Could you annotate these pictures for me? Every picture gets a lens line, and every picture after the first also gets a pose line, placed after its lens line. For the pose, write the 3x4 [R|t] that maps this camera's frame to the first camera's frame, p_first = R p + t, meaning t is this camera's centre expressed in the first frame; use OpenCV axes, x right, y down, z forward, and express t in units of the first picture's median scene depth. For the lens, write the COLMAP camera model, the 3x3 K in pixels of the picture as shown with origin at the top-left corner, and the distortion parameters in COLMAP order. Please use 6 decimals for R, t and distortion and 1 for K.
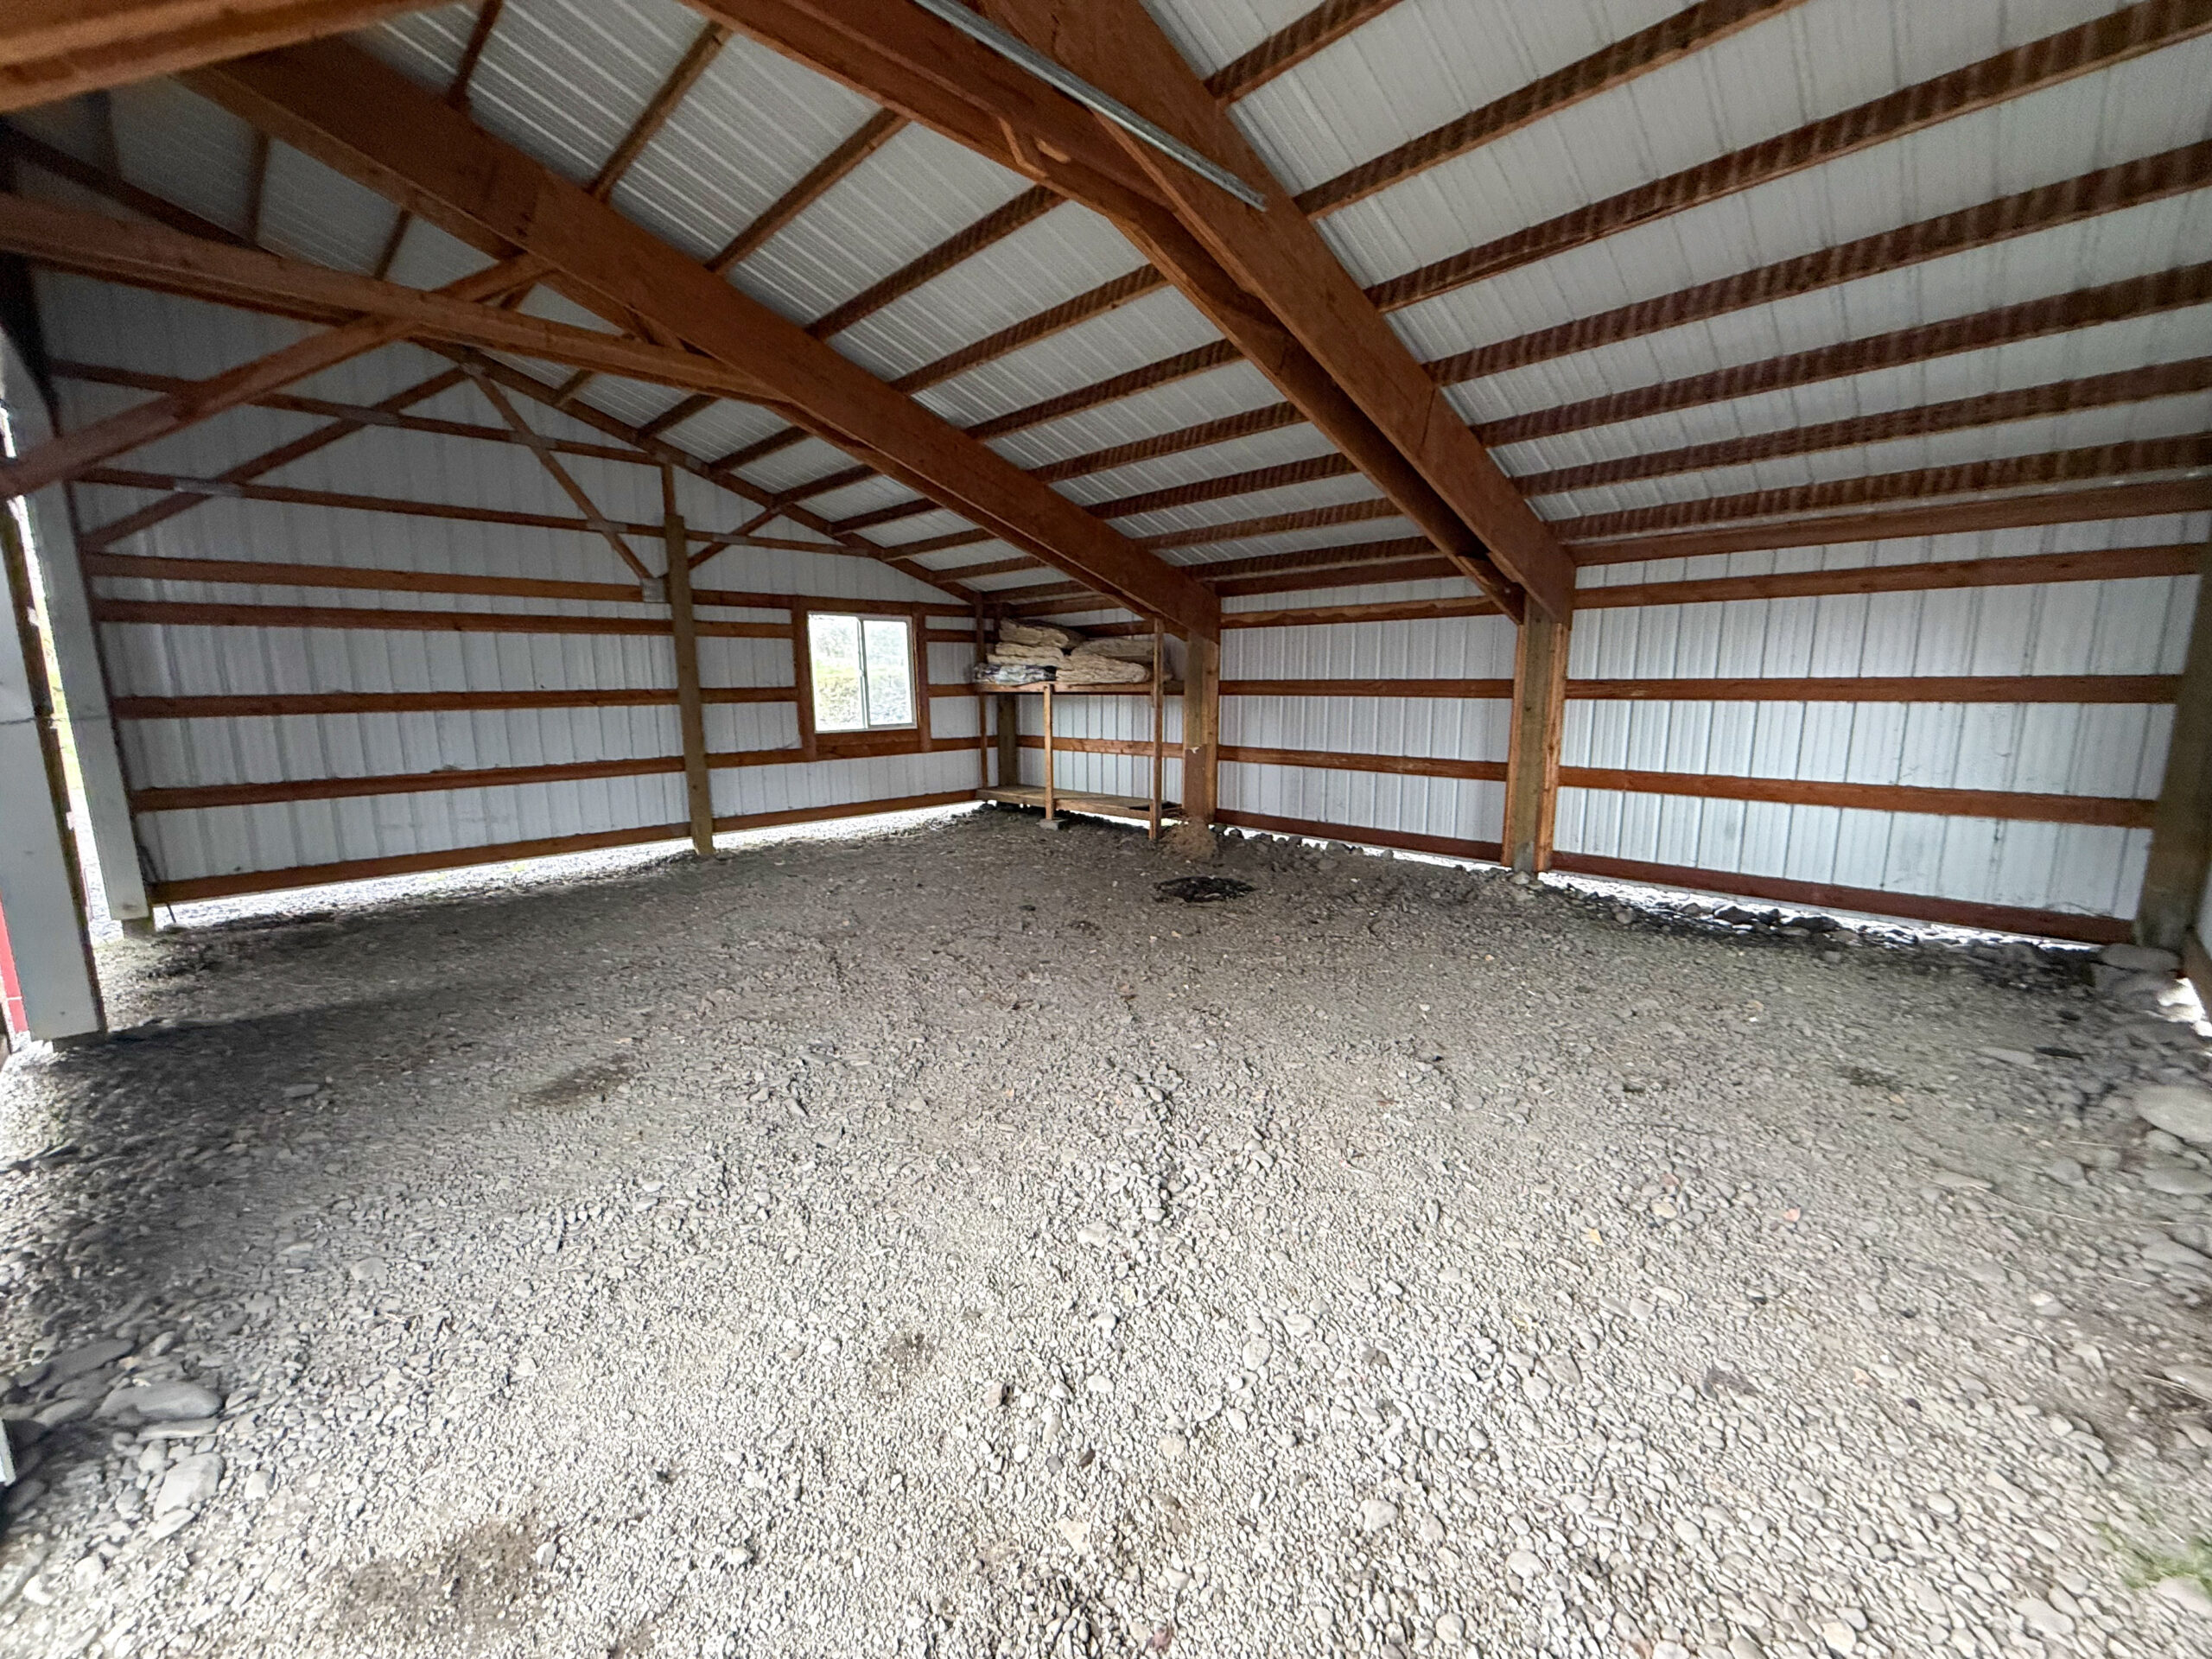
lens RADIAL K [[876.9, 0, 1107.7], [0, 876.9, 835.3], [0, 0, 1]] dist [-0.002672, 0.000491]
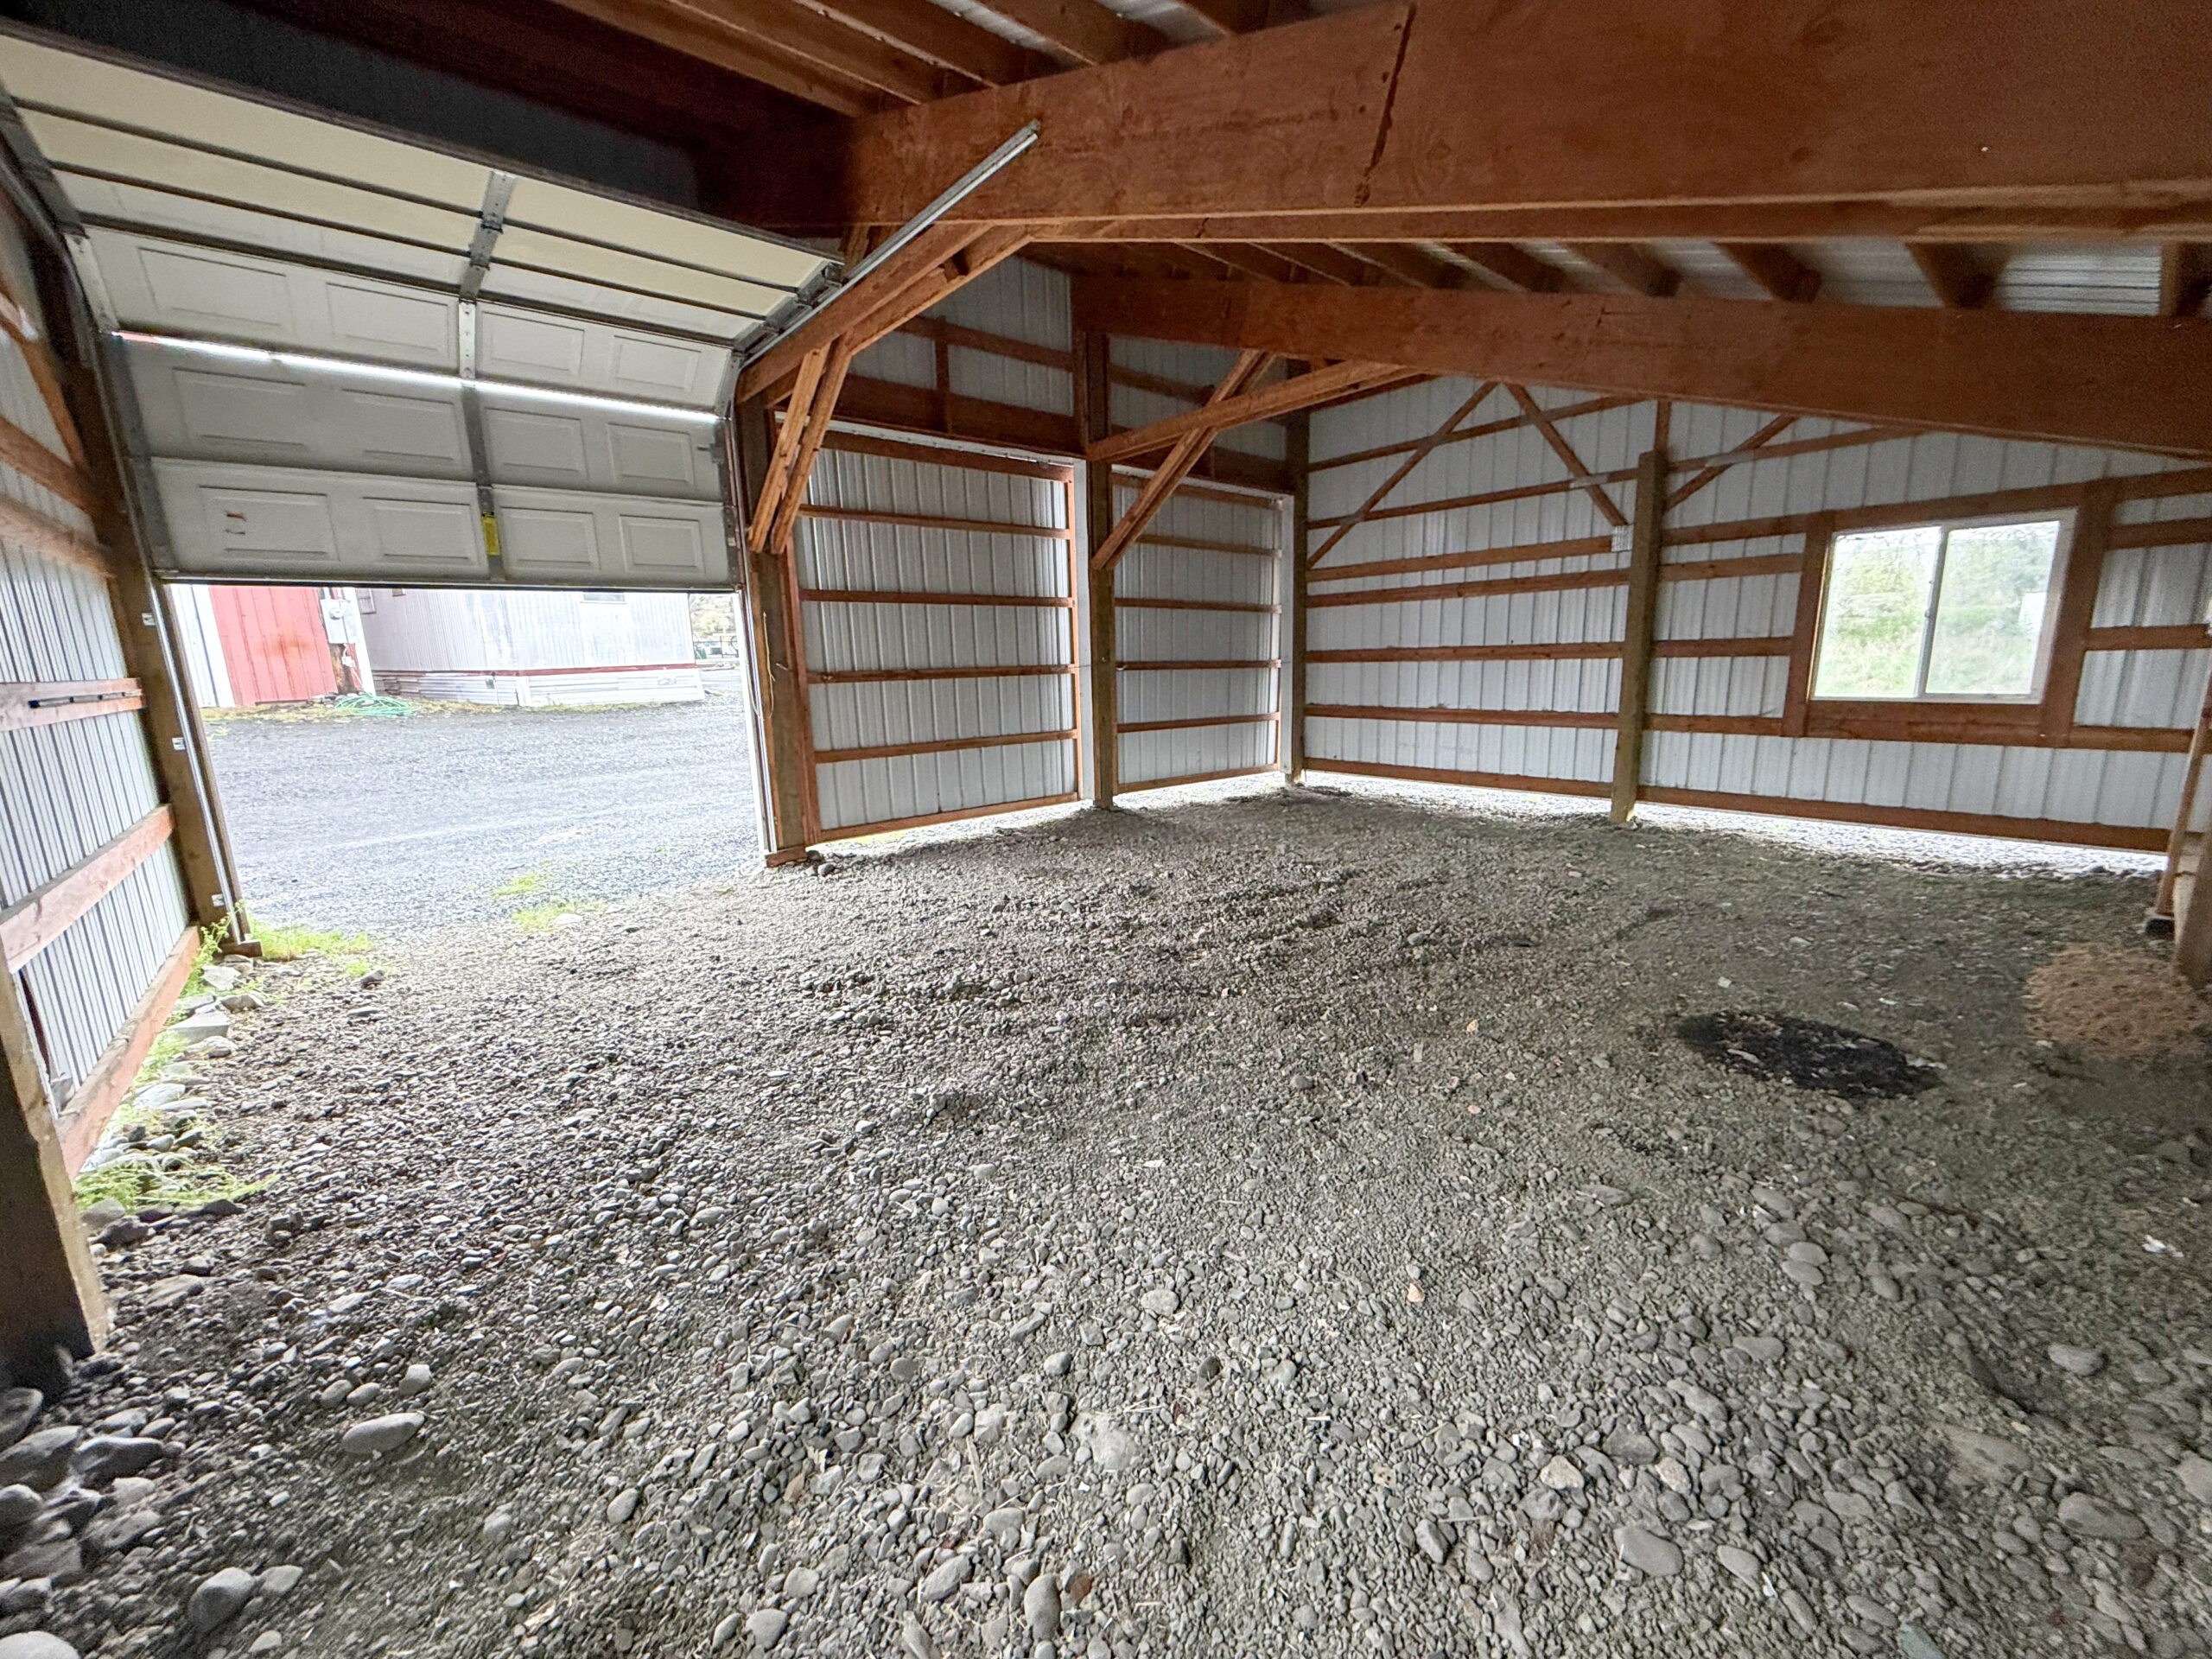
lens RADIAL K [[876.9, 0, 1108.4], [0, 876.9, 826.5], [0, 0, 1]] dist [-0.002672, 0.000491]
pose [[-0.069467, 0.208622, -0.975526, 0.486595], [-0.138862, 0.966346, 0.216547, -0.097711], [0.987872, 0.150506, -0.038159, 0.494409]]
